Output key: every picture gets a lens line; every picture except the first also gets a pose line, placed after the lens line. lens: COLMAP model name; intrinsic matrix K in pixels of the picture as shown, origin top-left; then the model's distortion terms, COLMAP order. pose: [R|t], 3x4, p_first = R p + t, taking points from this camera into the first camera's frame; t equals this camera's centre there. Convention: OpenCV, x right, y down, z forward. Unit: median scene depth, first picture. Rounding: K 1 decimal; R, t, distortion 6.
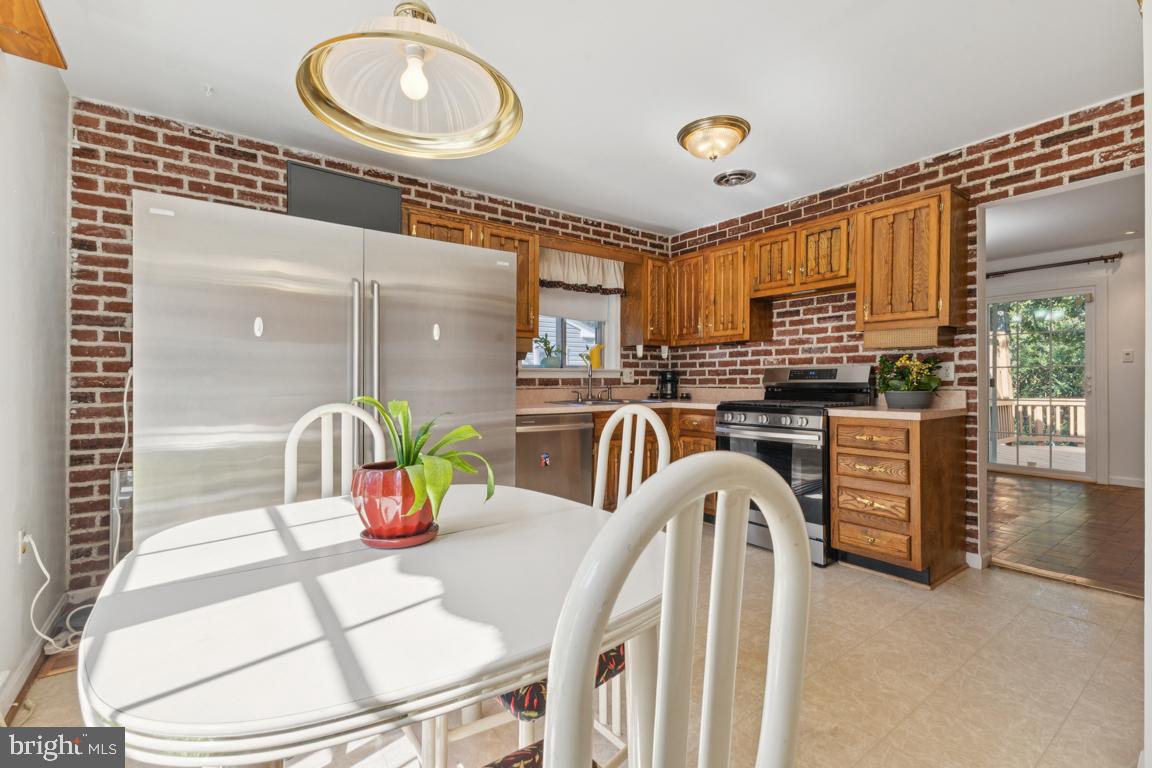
lens RADIAL K [[510.9, 0, 585.4], [0, 510.9, 381.8], [0, 0, 1]] dist [0.009080, 0.000618]
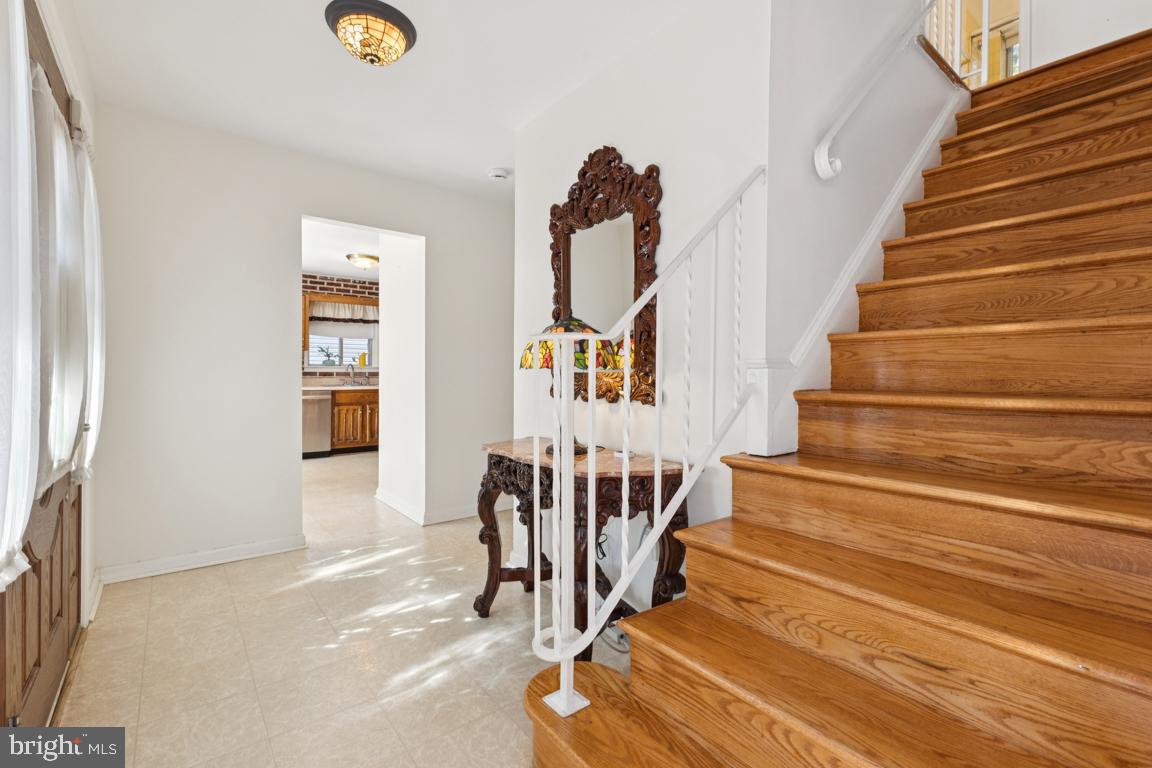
lens RADIAL K [[510.9, 0, 571.2], [0, 510.9, 381.5], [0, 0, 1]] dist [0.009080, 0.000618]
pose [[0.999492, 0.000997, 0.031851, 0.747981], [-0.001101, 0.999994, 0.003263, 0.020524], [-0.031848, -0.003296, 0.999487, -0.830291]]
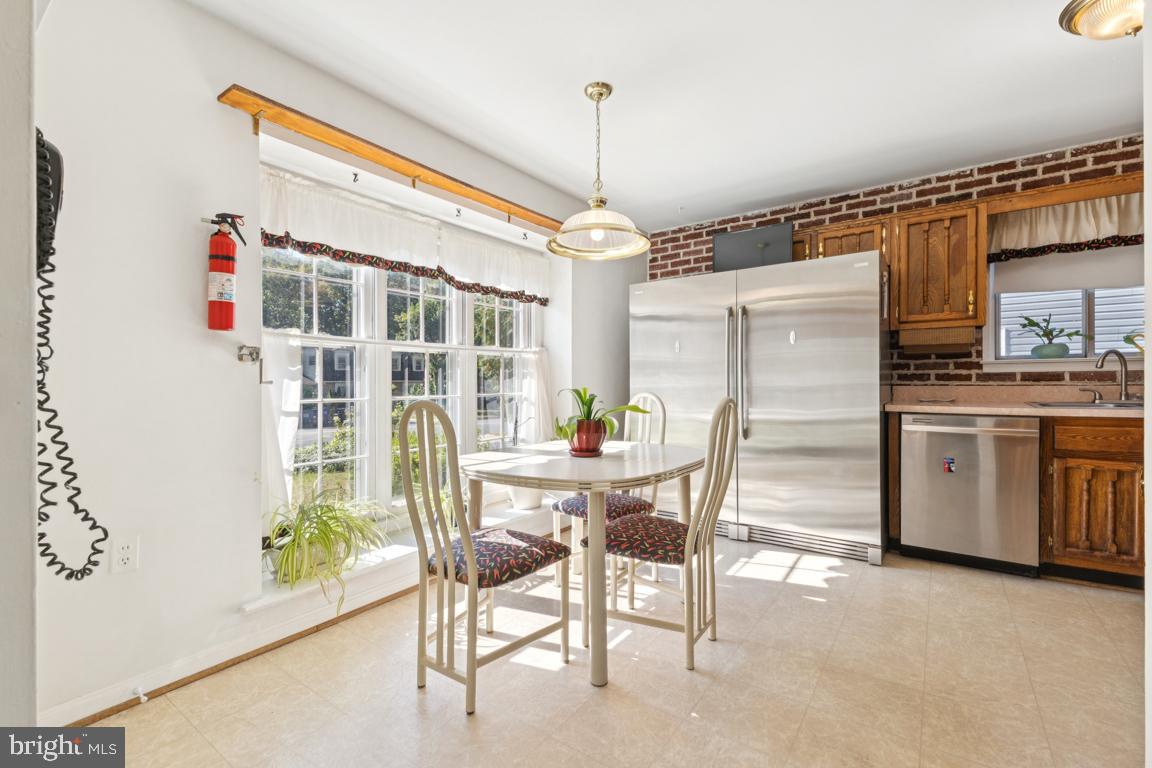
lens RADIAL K [[510.9, 0, 585.9], [0, 510.9, 378.7], [0, 0, 1]] dist [0.009080, 0.000618]
pose [[0.306350, -0.011523, -0.951849, 0.474865], [-0.001850, 0.999918, -0.012700, 0.014724], [0.951917, 0.005651, 0.306303, 0.109917]]
